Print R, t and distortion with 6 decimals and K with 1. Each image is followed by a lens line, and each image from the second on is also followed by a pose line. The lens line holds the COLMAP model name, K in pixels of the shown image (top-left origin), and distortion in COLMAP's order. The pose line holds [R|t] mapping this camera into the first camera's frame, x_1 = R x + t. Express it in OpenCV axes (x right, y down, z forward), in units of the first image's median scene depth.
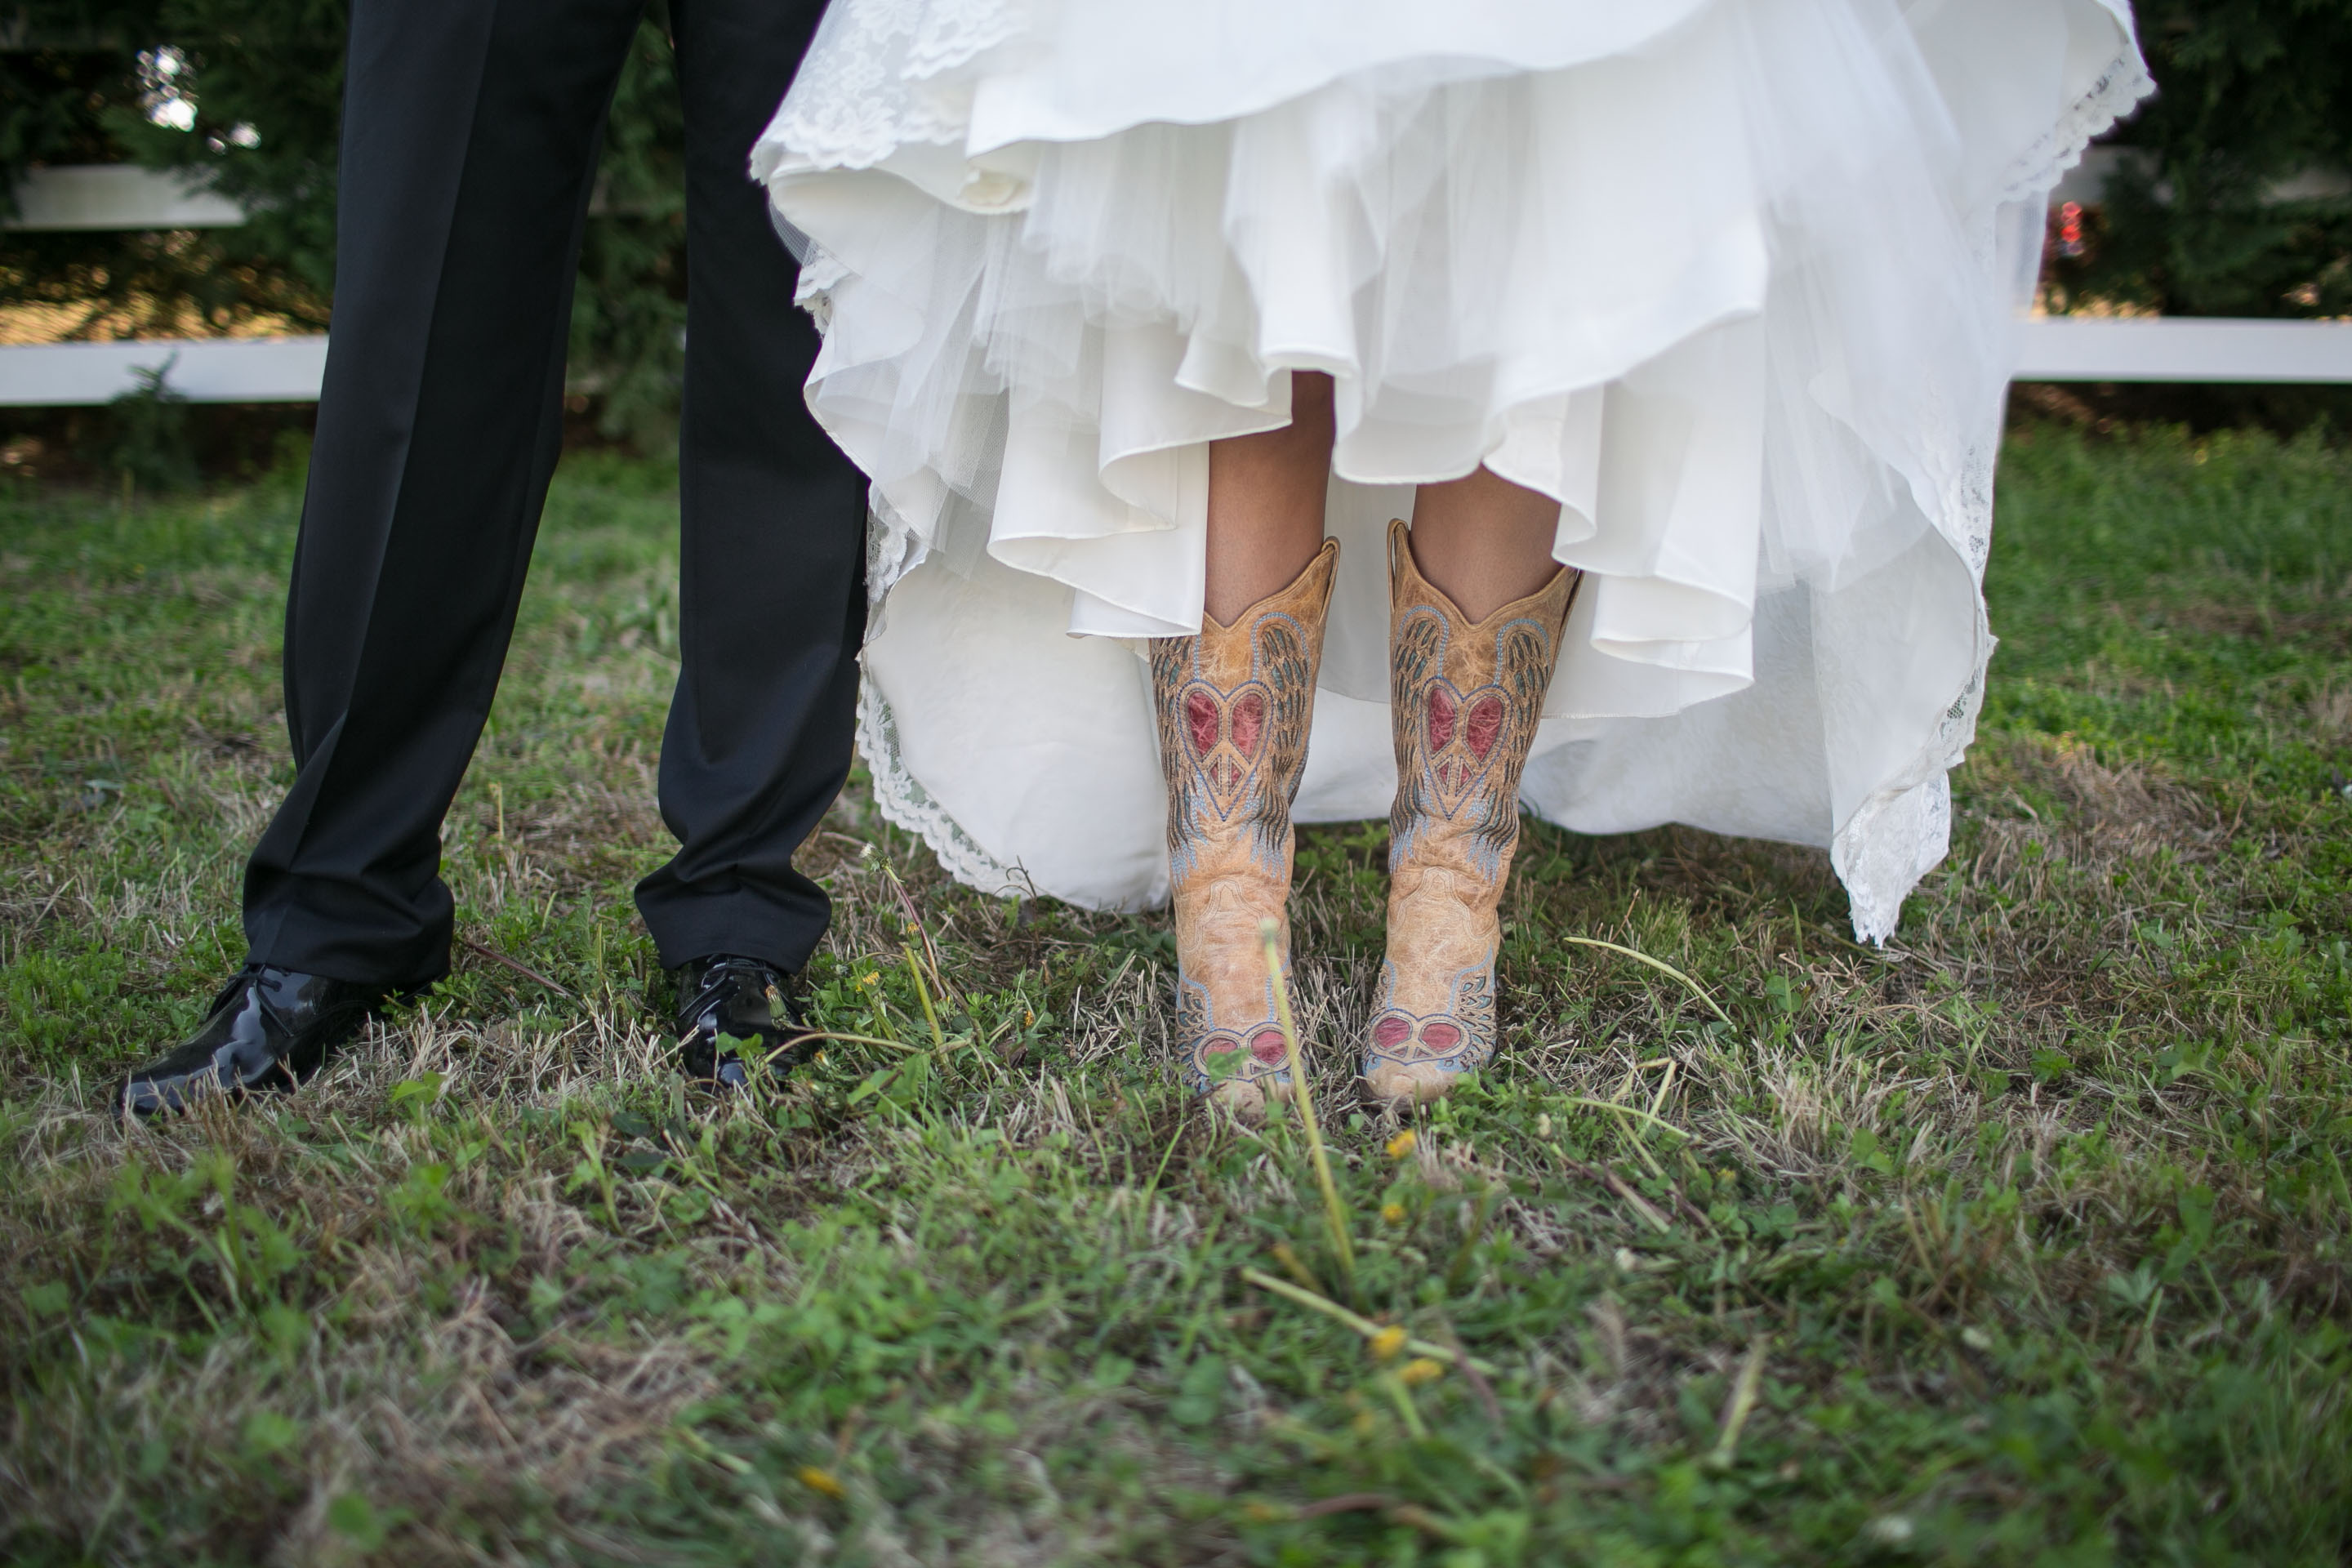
lens RADIAL K [[2282.9, 0, 1176.0], [0, 2282.9, 784.0], [0, 0, 1]] dist [-0.105458, 0.124888]
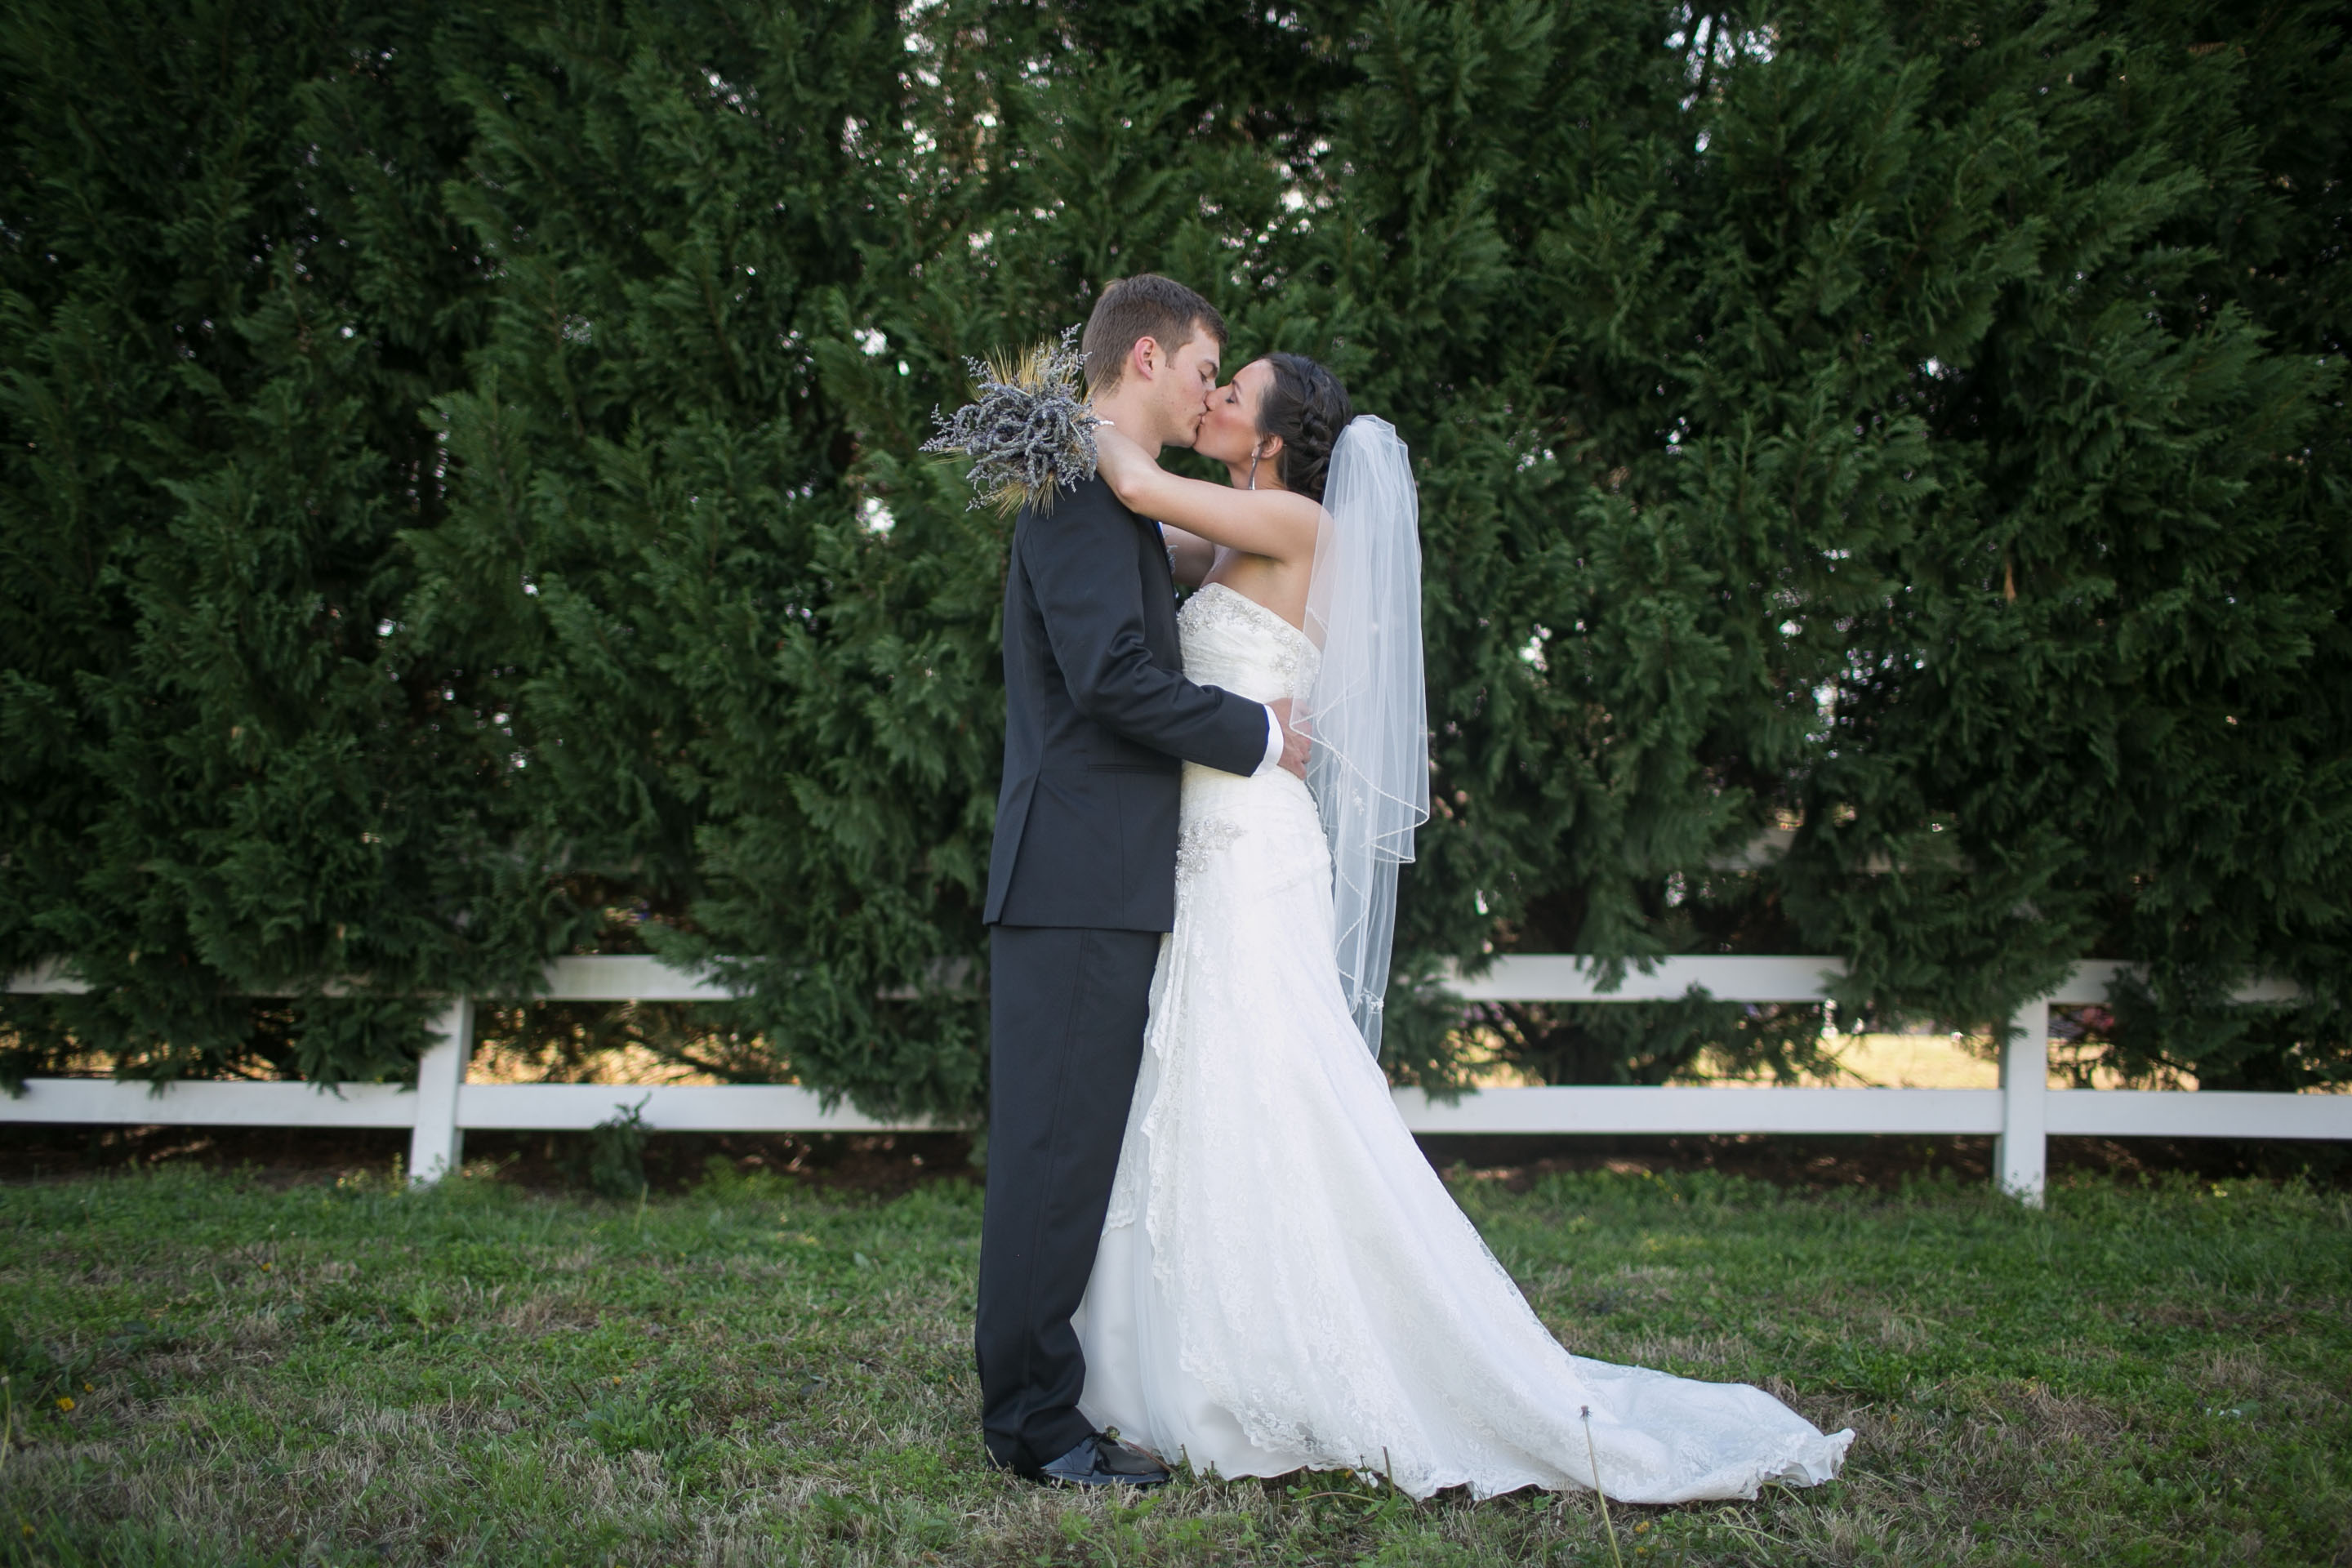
lens RADIAL K [[2282.9, 0, 1176.0], [0, 2282.9, 784.0], [0, 0, 1]] dist [-0.105458, 0.124888]
pose [[0.998404, 0.009239, -0.055721, -0.061283], [-0.026208, 0.949675, -0.312137, 0.048154], [0.050033, 0.313100, 0.948401, -0.342587]]
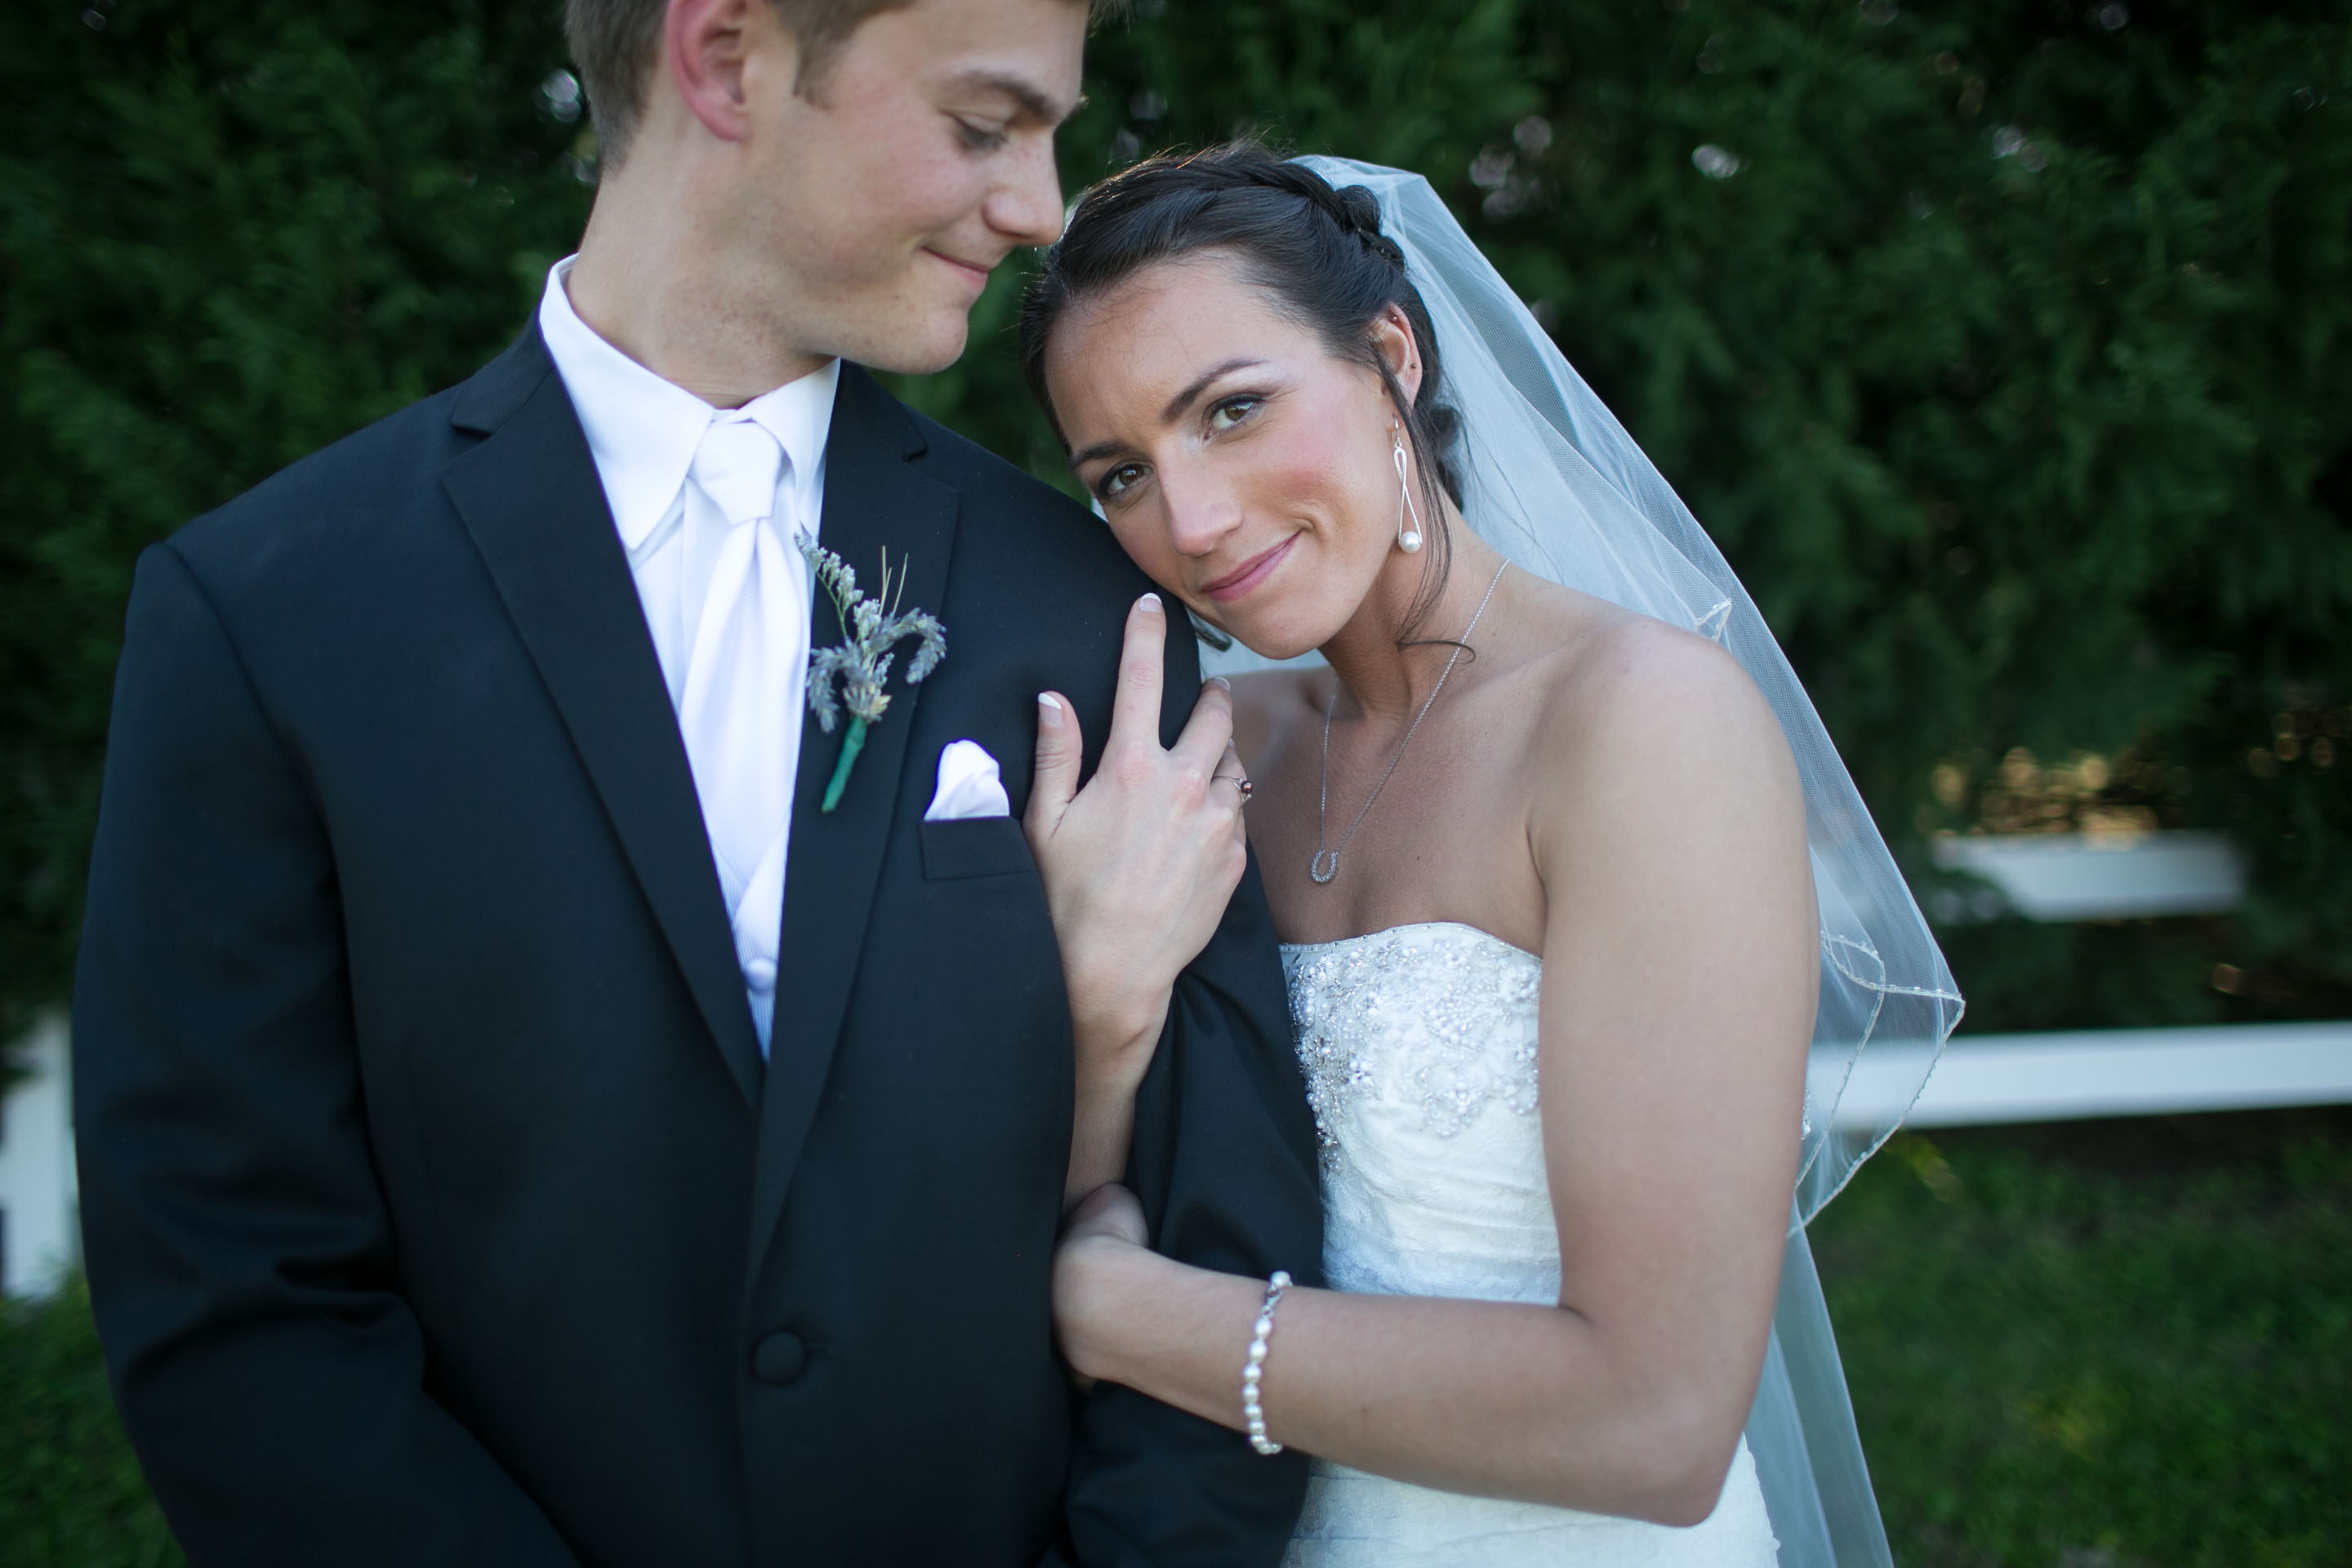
lens RADIAL K [[2282.9, 0, 1176.0], [0, 2282.9, 784.0], [0, 0, 1]] dist [-0.105458, 0.124888]
pose [[0.999409, -0.033503, 0.007694, -0.155400], [0.034195, 0.991834, -0.122869, -0.237056], [-0.003515, 0.123059, 0.992393, 0.170480]]
